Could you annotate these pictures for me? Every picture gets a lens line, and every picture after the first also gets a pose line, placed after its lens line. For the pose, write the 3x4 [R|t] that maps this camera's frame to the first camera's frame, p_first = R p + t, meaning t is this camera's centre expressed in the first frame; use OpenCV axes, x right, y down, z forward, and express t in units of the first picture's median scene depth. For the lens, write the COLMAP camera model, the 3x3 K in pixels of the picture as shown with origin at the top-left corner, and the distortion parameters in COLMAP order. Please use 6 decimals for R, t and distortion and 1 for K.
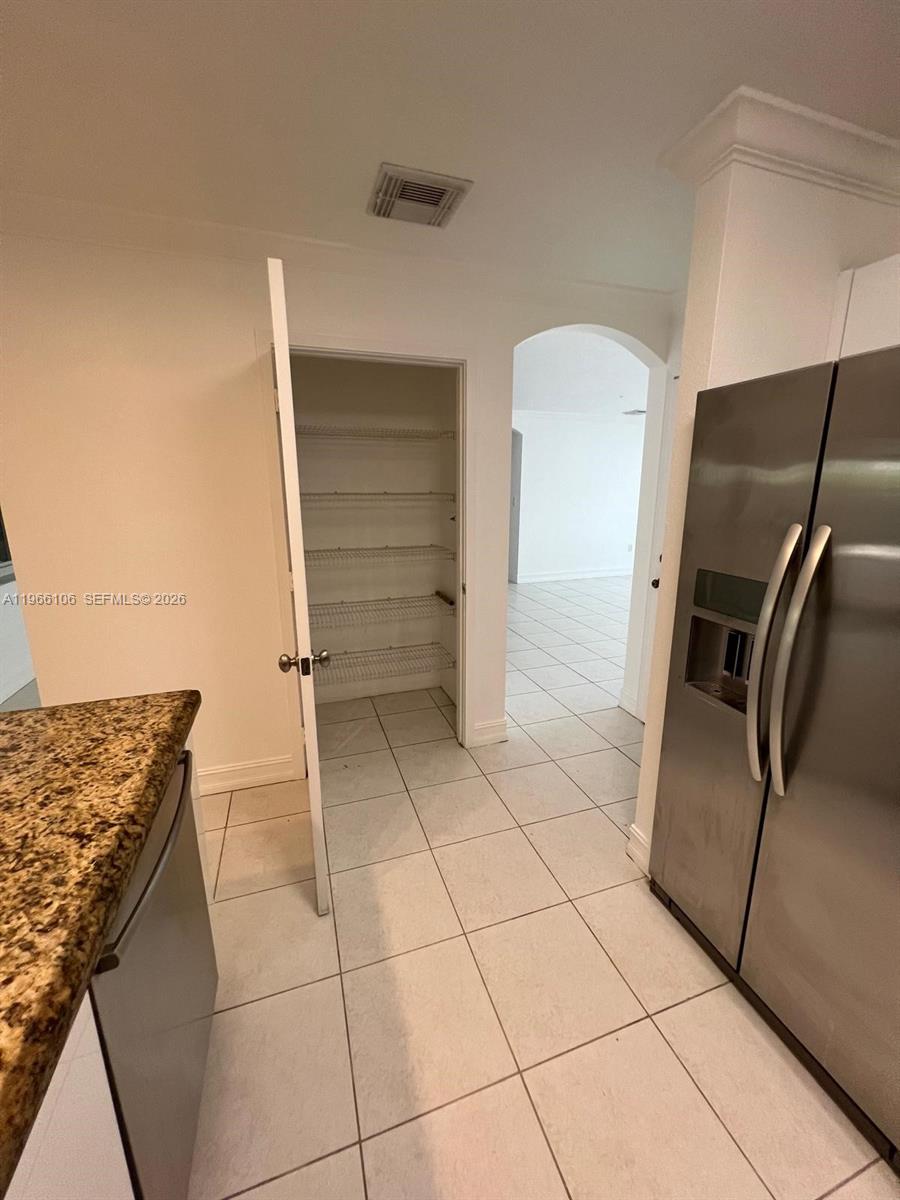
lens RADIAL K [[478.6, 0, 453.4], [0, 478.6, 595.8], [0, 0, 1]] dist [-0.000663, 0.000110]
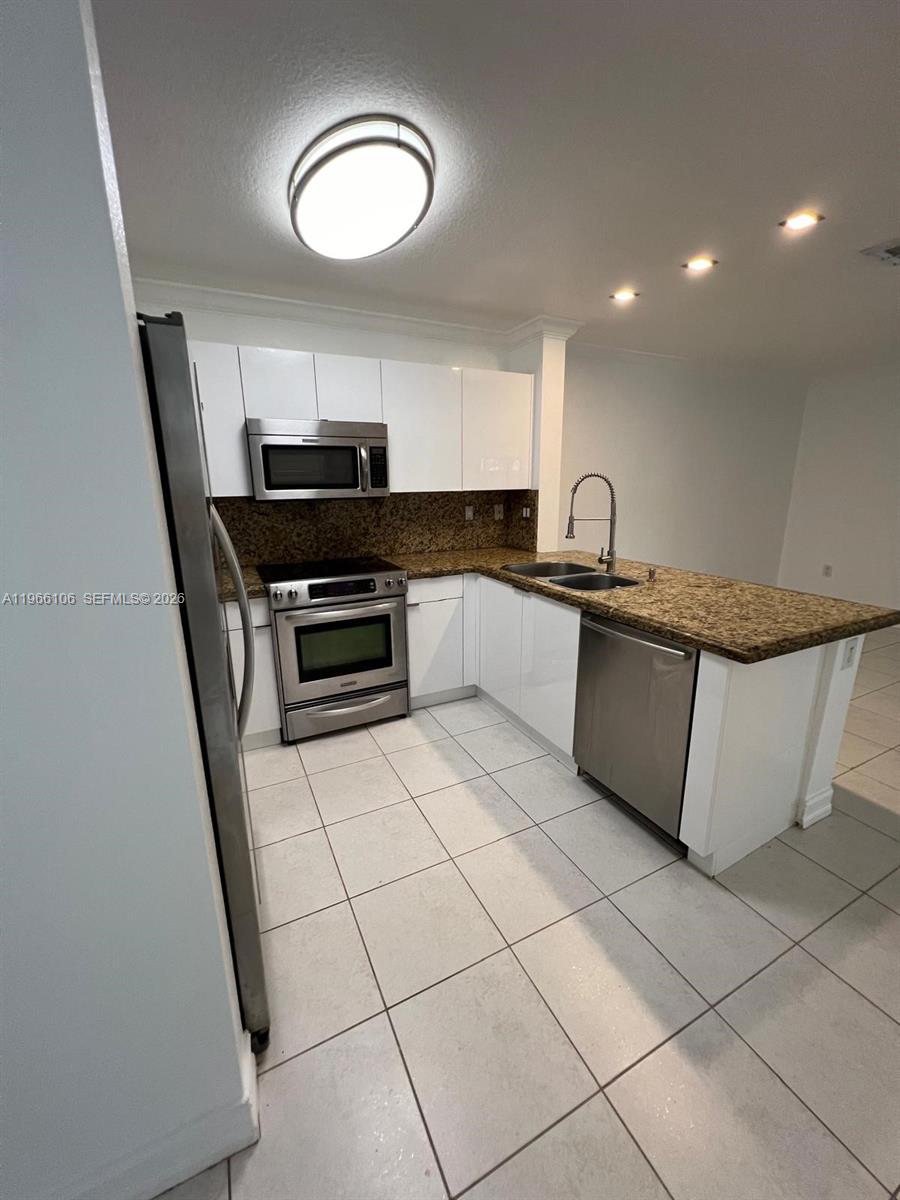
lens RADIAL K [[478.6, 0, 453.4], [0, 478.6, 595.8], [0, 0, 1]] dist [-0.000663, 0.000110]
pose [[-0.991064, 0.041308, -0.126833, 0.356385], [-0.020504, 0.892364, 0.450851, -0.532137], [0.131805, 0.449423, -0.883542, 2.401657]]
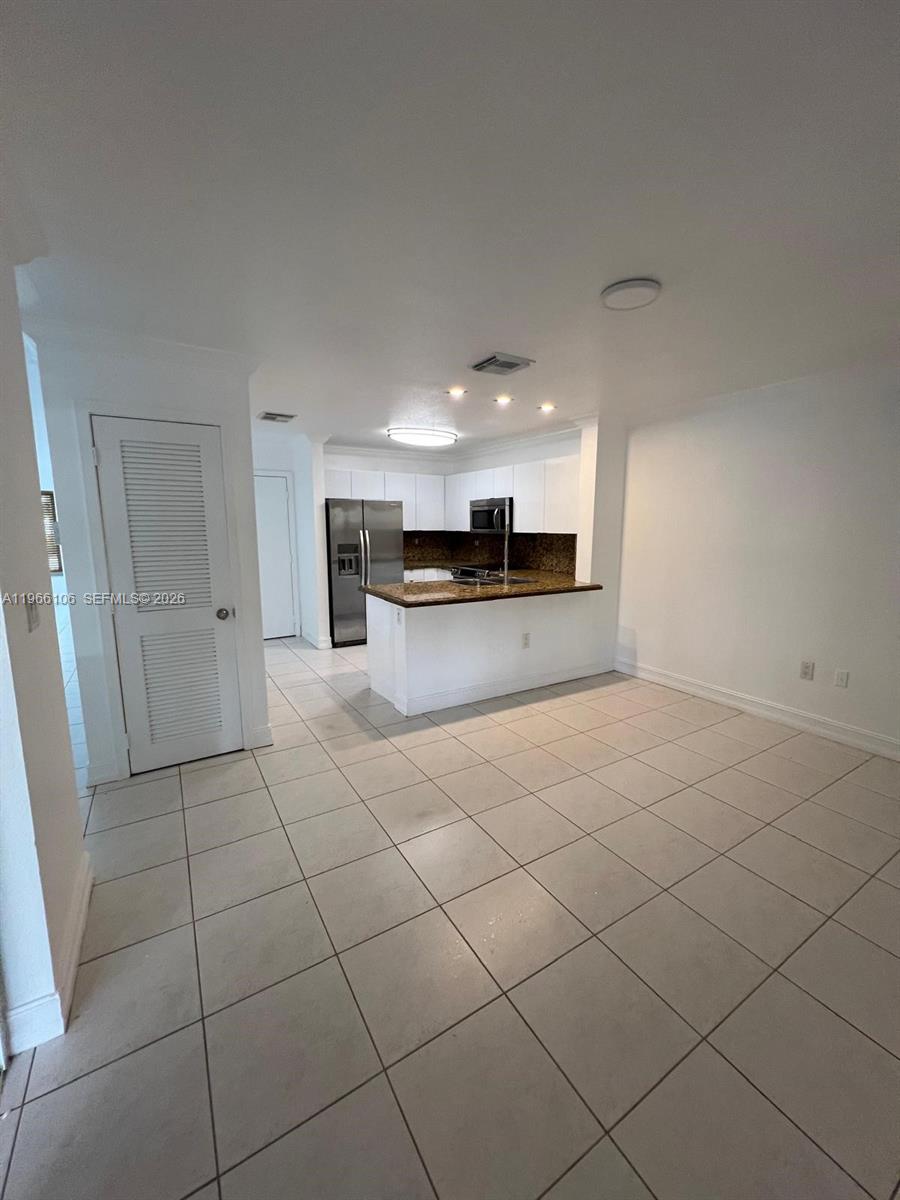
lens RADIAL K [[478.6, 0, 453.4], [0, 478.6, 595.8], [0, 0, 1]] dist [-0.000663, 0.000110]
pose [[-0.217647, -0.144587, 0.965259, -4.902052], [0.219452, 0.956395, 0.192741, -0.280101], [-0.951037, 0.253777, -0.176427, 1.285141]]
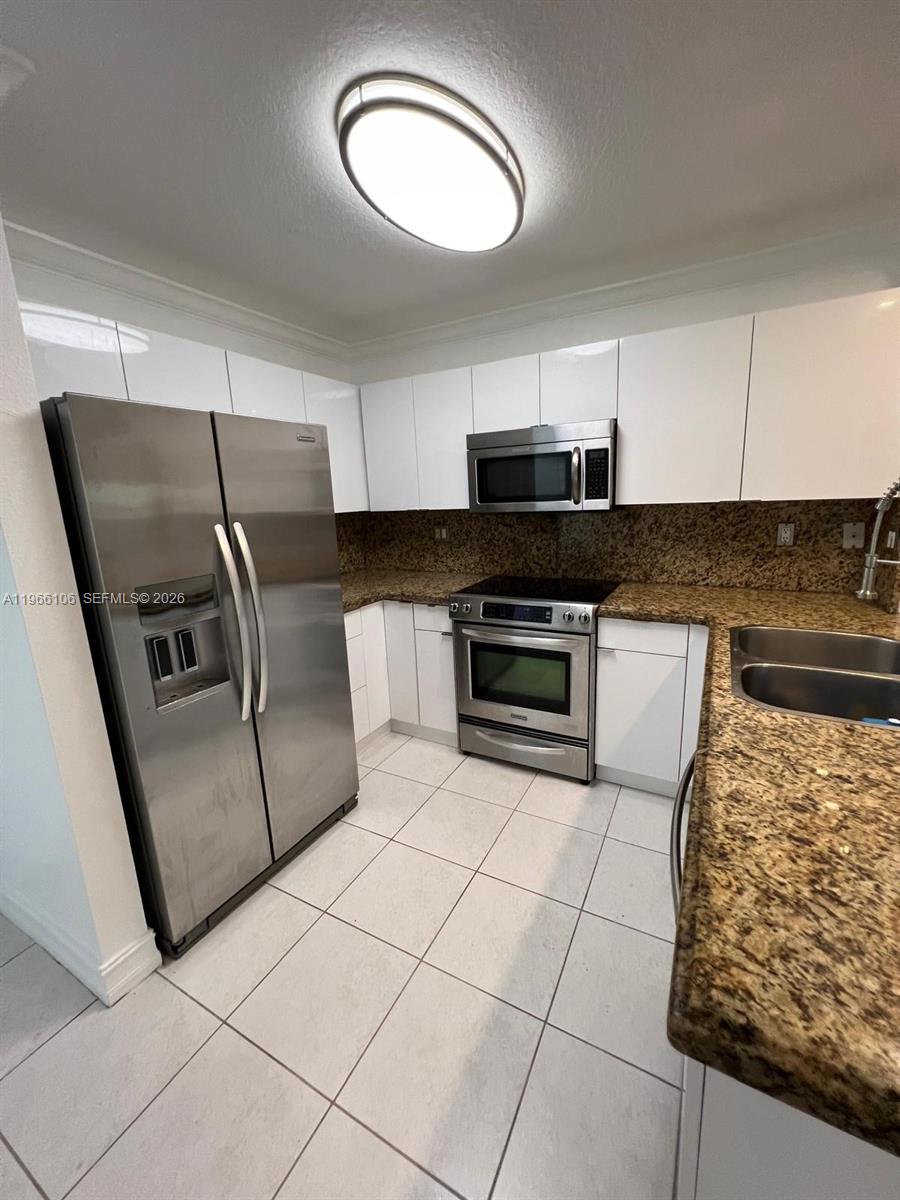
lens RADIAL K [[478.6, 0, 453.4], [0, 478.6, 595.8], [0, 0, 1]] dist [-0.000663, 0.000110]
pose [[-0.676654, -0.125997, 0.725441, -0.849820], [0.206438, 0.913269, 0.351175, -0.346363], [-0.706769, 0.387382, -0.591956, 1.597126]]
